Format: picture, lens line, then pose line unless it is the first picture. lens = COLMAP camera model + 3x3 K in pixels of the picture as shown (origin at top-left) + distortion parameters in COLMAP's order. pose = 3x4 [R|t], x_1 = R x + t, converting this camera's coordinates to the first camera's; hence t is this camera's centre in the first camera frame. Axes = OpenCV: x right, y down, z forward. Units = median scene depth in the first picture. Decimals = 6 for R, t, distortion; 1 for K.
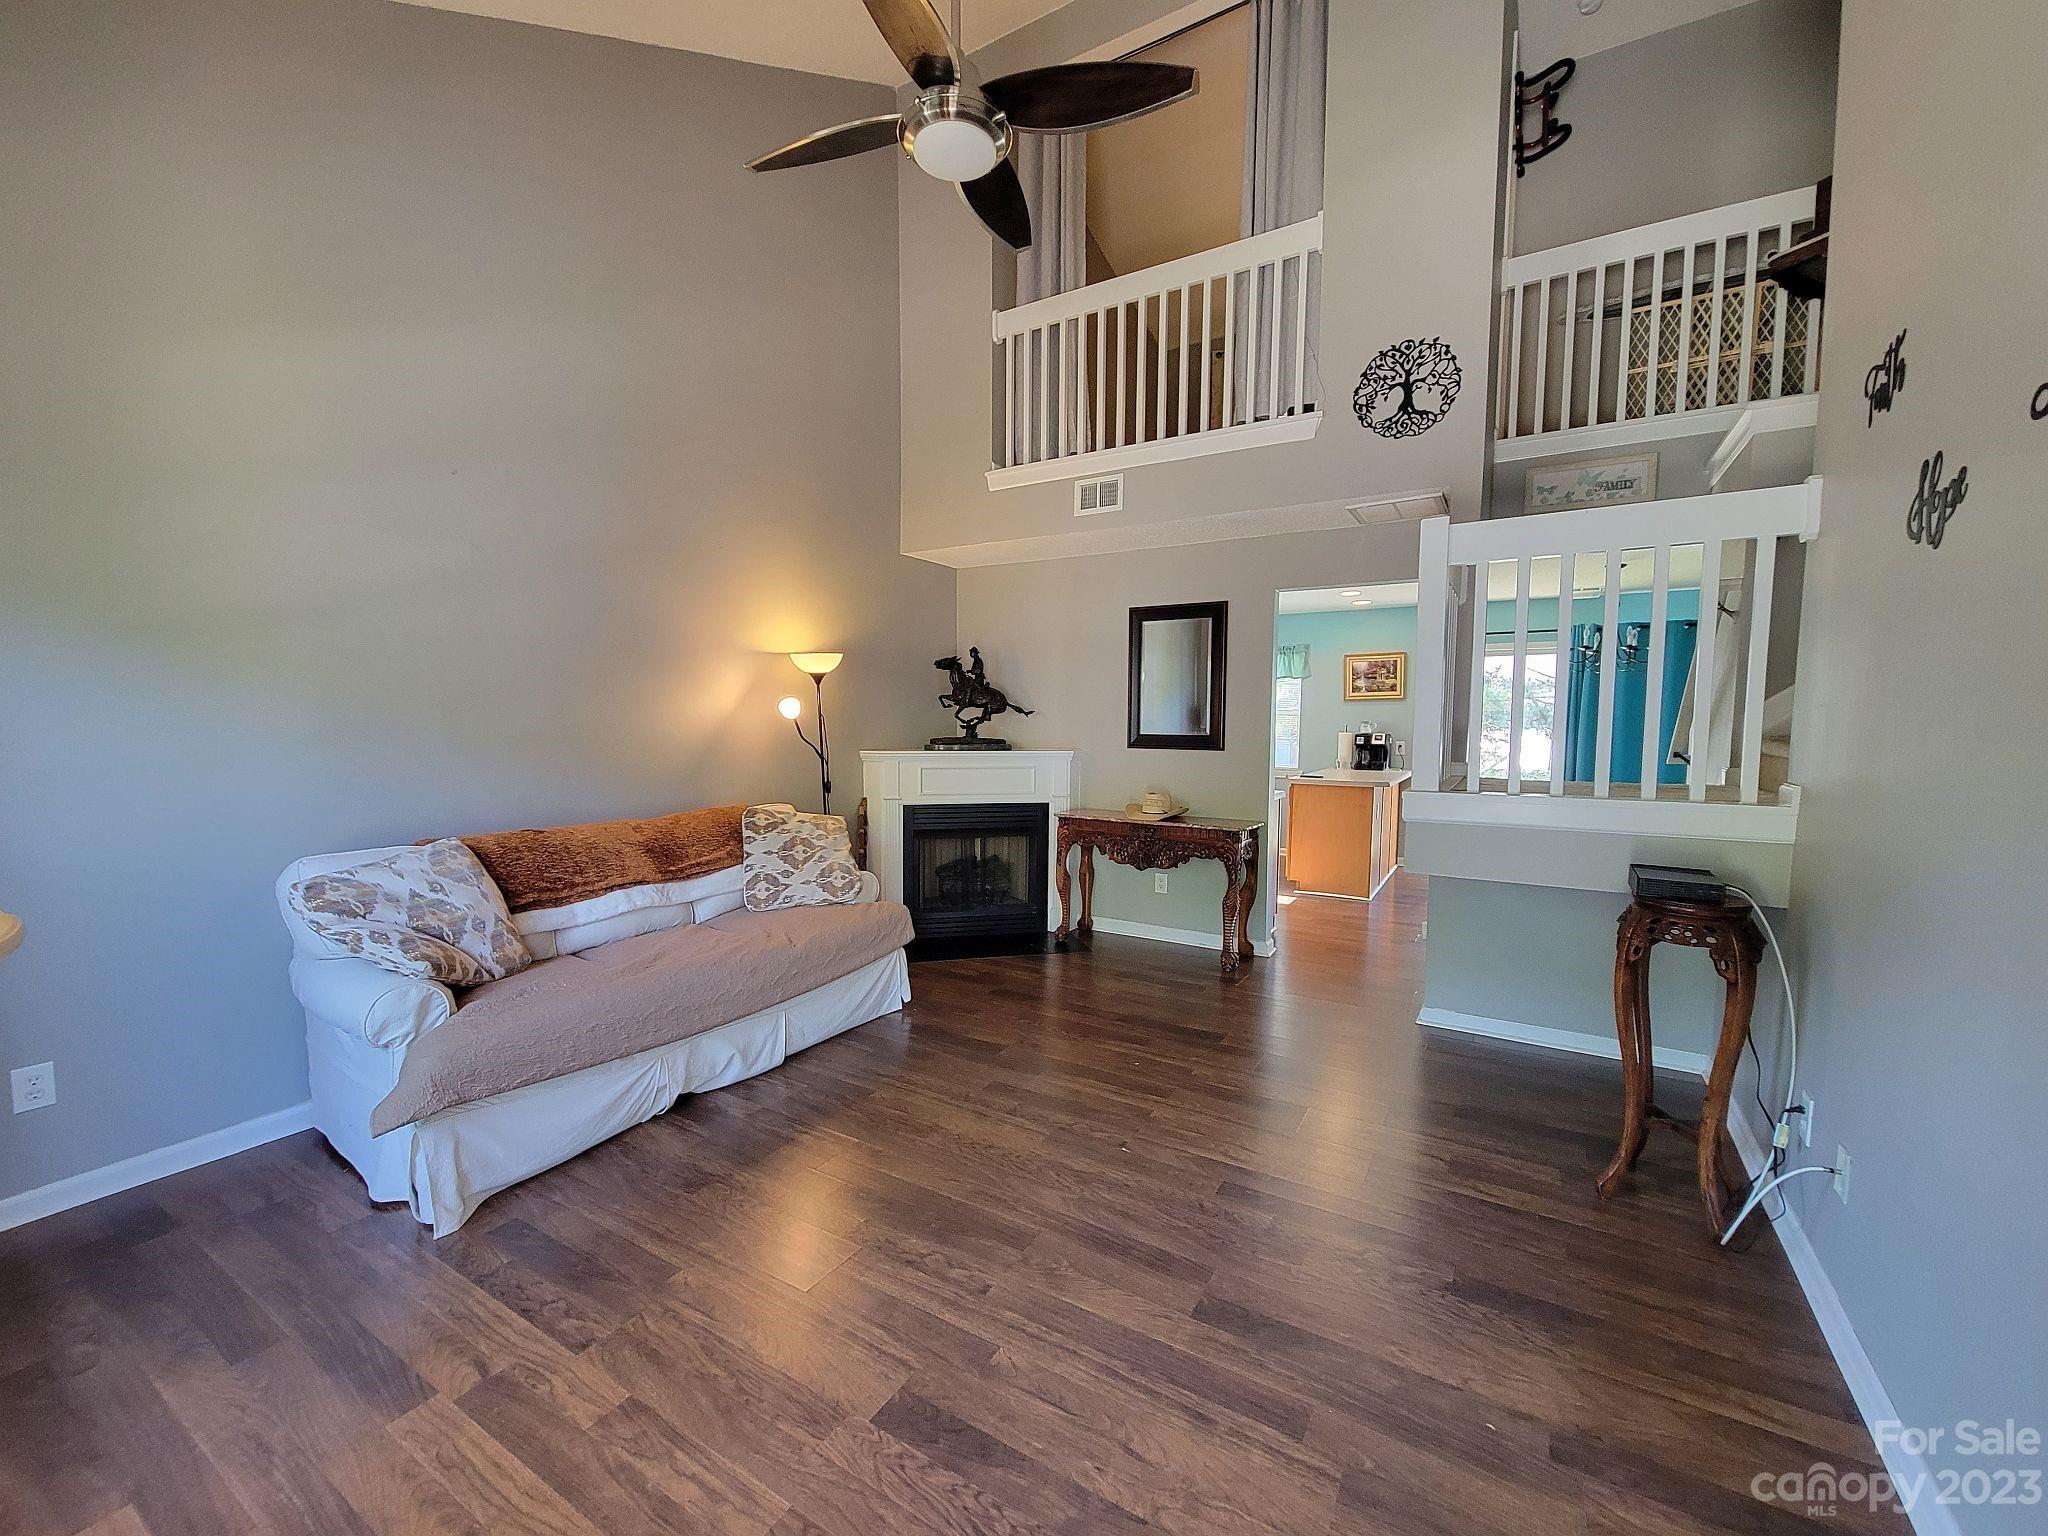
lens RADIAL K [[830.2, 0, 1013.0], [0, 830.2, 780.4], [0, 0, 1]] dist [0.004711, -0.003067]
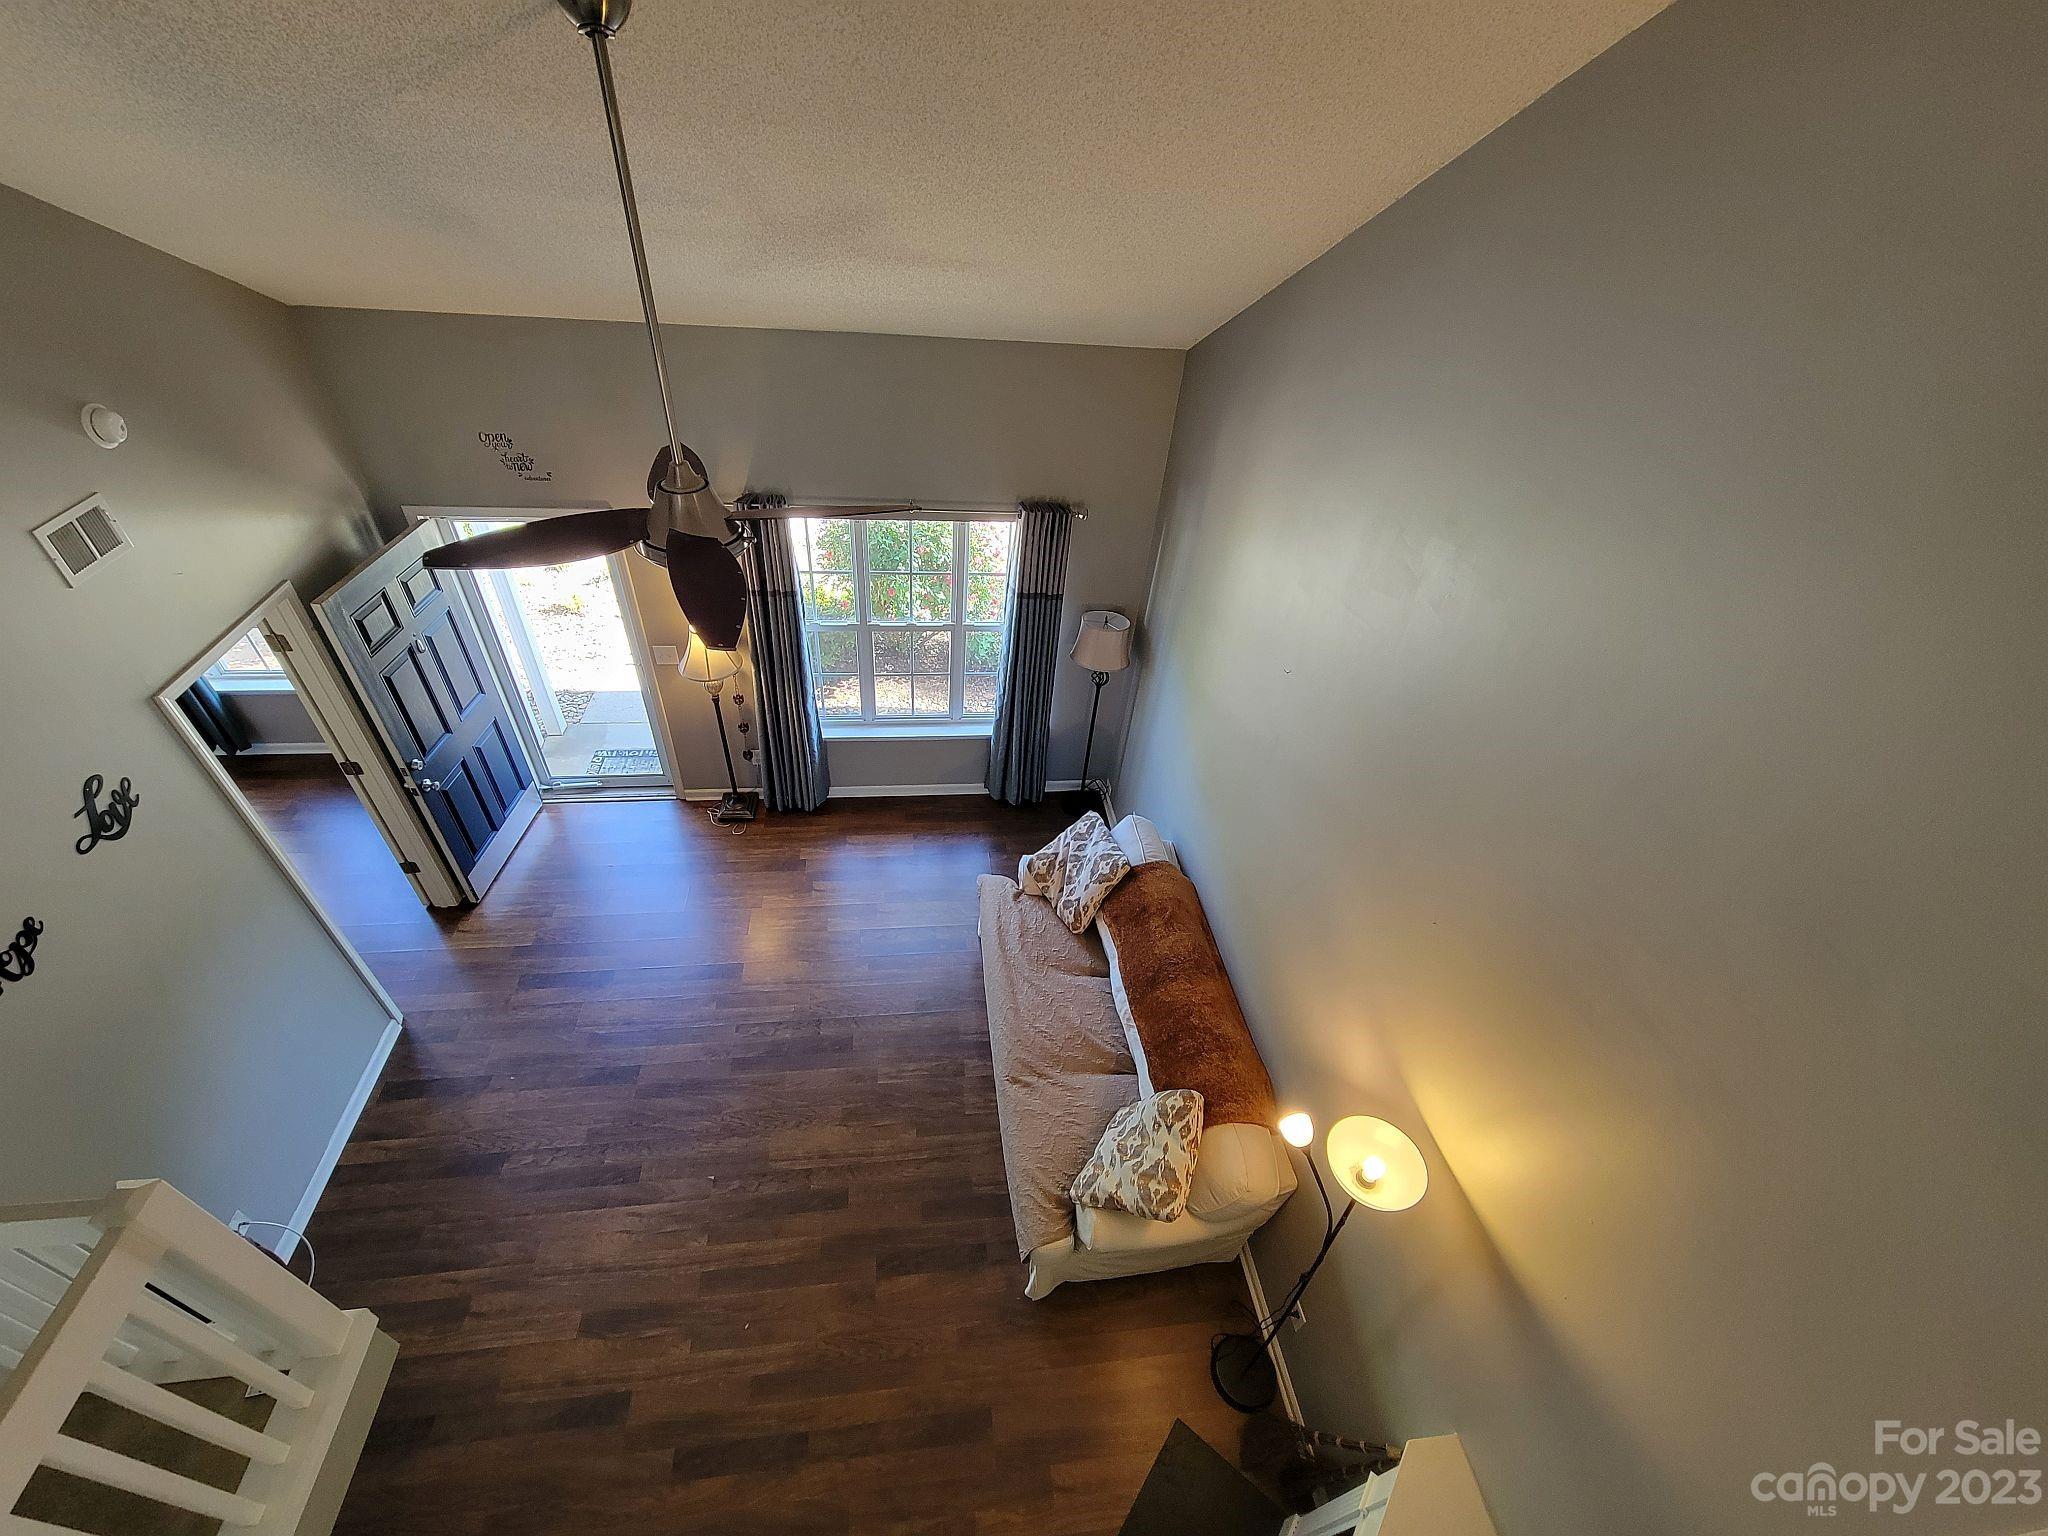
lens RADIAL K [[830.2, 0, 1017.2], [0, 830.2, 785.1], [0, 0, 1]] dist [0.004711, -0.003067]
pose [[-0.778513, 0.370663, -0.506484, 0.171910], [-0.121472, 0.702738, 0.701002, -0.961268], [0.615761, 0.607263, -0.502066, 1.408411]]
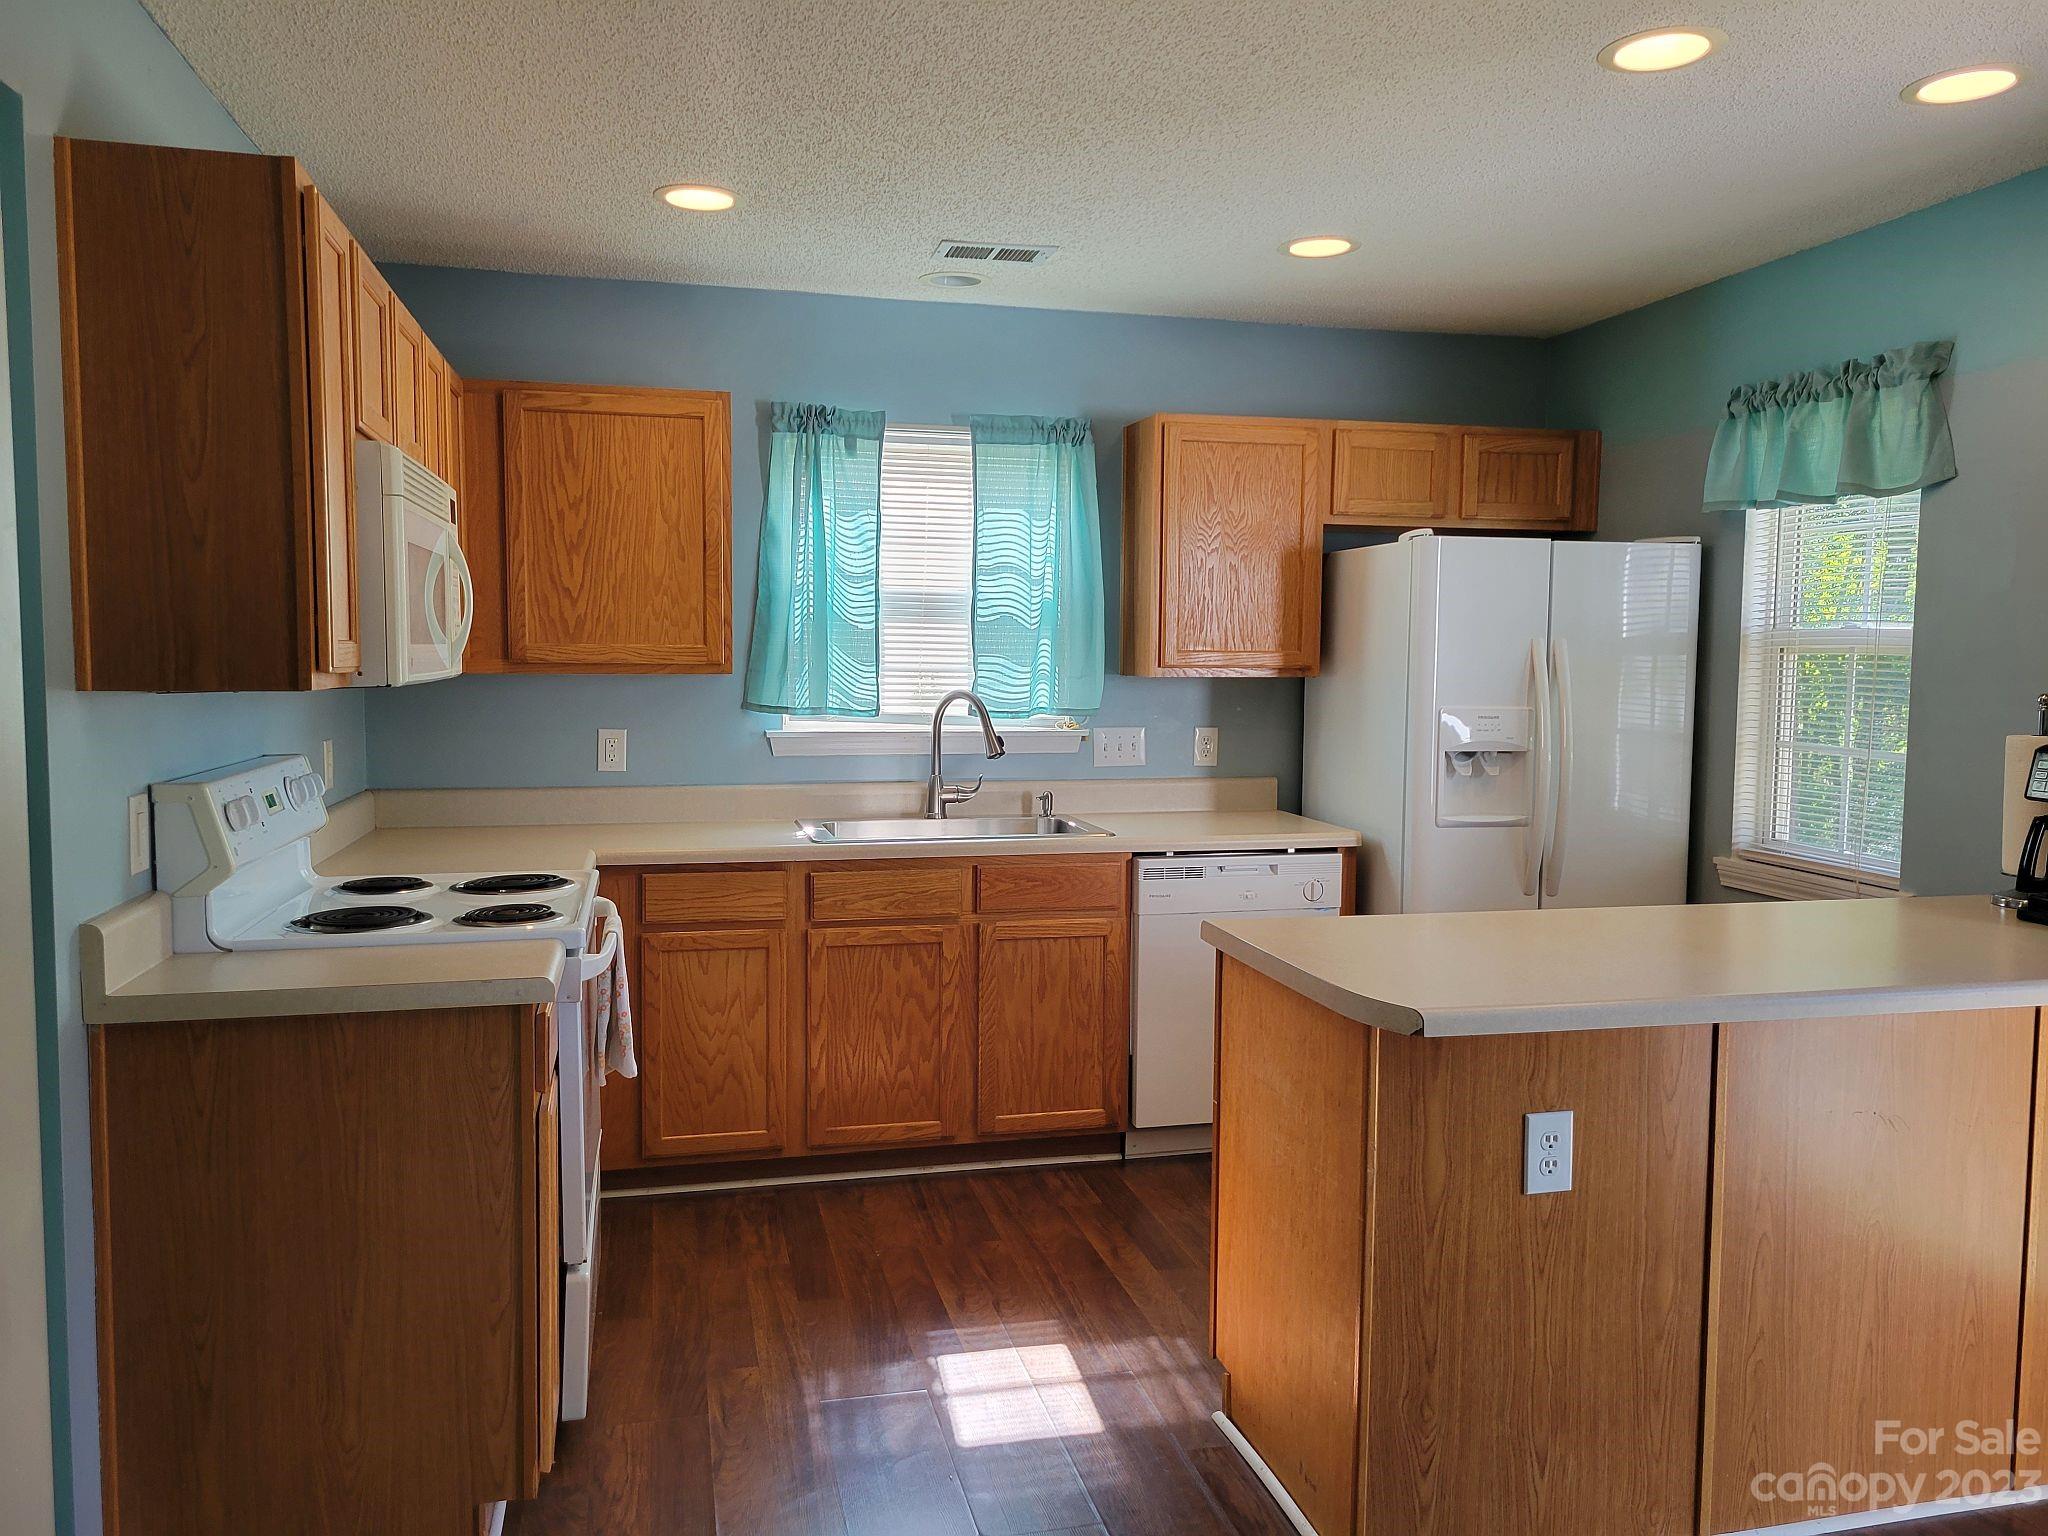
lens RADIAL K [[1527.2, 0, 1028.1], [0, 1527.2, 768.7], [0, 0, 1]] dist [0.049075, -0.031991]
pose [[0.710187, 0.055320, -0.701836, 1.254477], [-0.059831, 0.998044, 0.018125, -0.104648], [0.701466, 0.029119, 0.712108, 1.386572]]
